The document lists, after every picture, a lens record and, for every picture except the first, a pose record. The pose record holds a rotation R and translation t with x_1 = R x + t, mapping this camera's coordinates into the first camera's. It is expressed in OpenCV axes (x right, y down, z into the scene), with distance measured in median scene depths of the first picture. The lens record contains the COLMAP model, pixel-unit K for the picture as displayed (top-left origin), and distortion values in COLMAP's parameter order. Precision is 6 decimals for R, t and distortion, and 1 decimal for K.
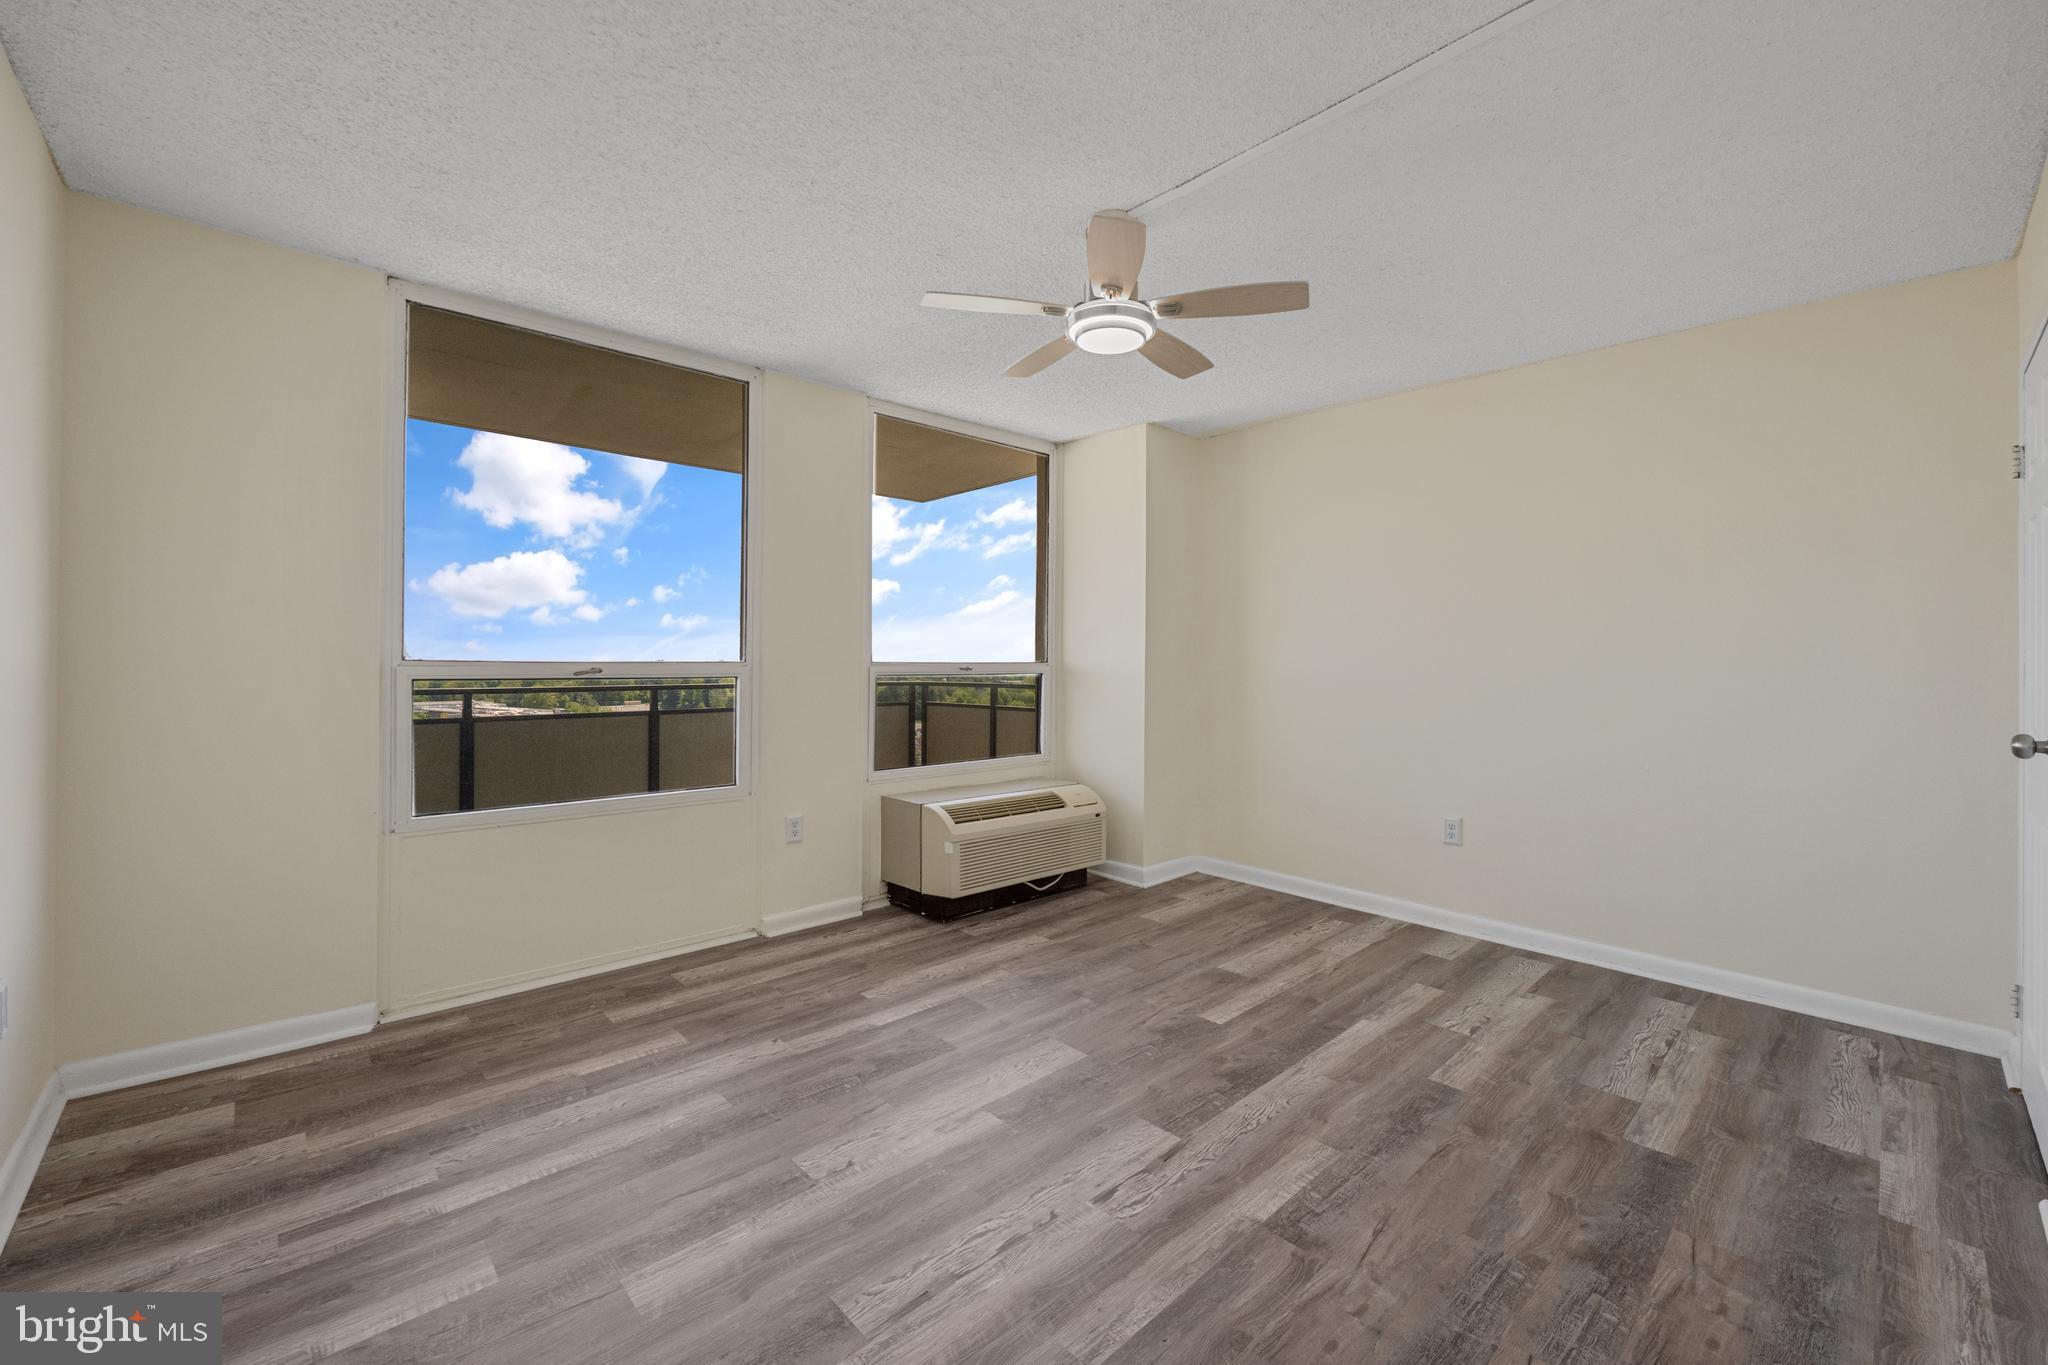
lens RADIAL K [[811.7, 0, 1022.8], [0, 811.7, 688.3], [0, 0, 1]] dist [-0.005990, 0.000443]
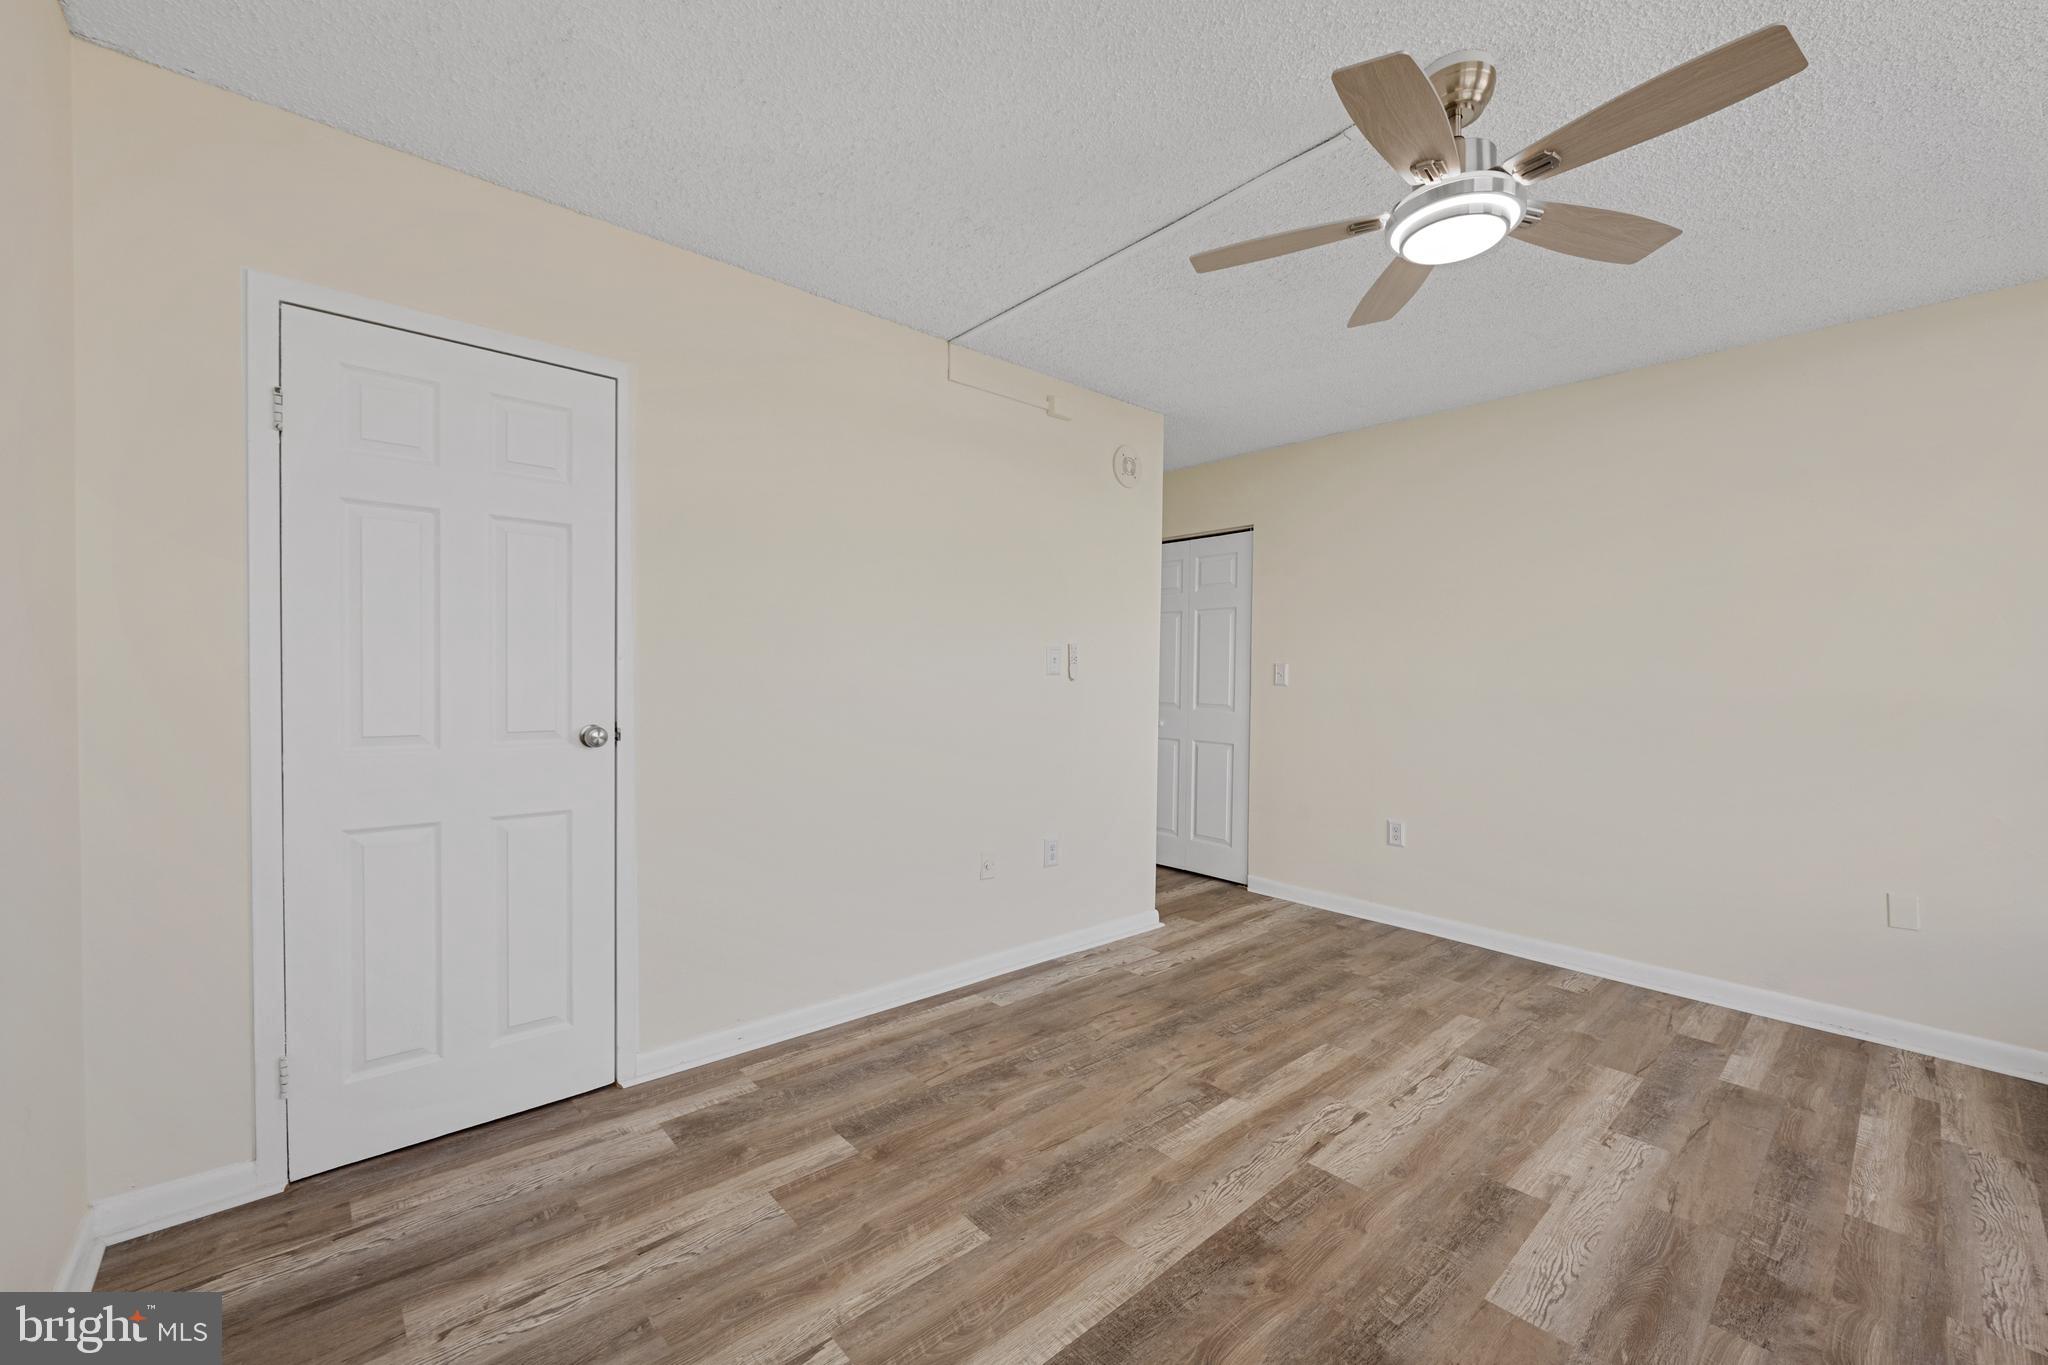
lens RADIAL K [[811.7, 0, 1027.3], [0, 811.7, 672.3], [0, 0, 1]] dist [-0.005990, 0.000443]
pose [[-0.999680, -0.020753, 0.014469, 0.536465], [-0.020270, 0.999257, 0.032783, -0.066810], [-0.015138, 0.032479, -0.999358, 1.974122]]
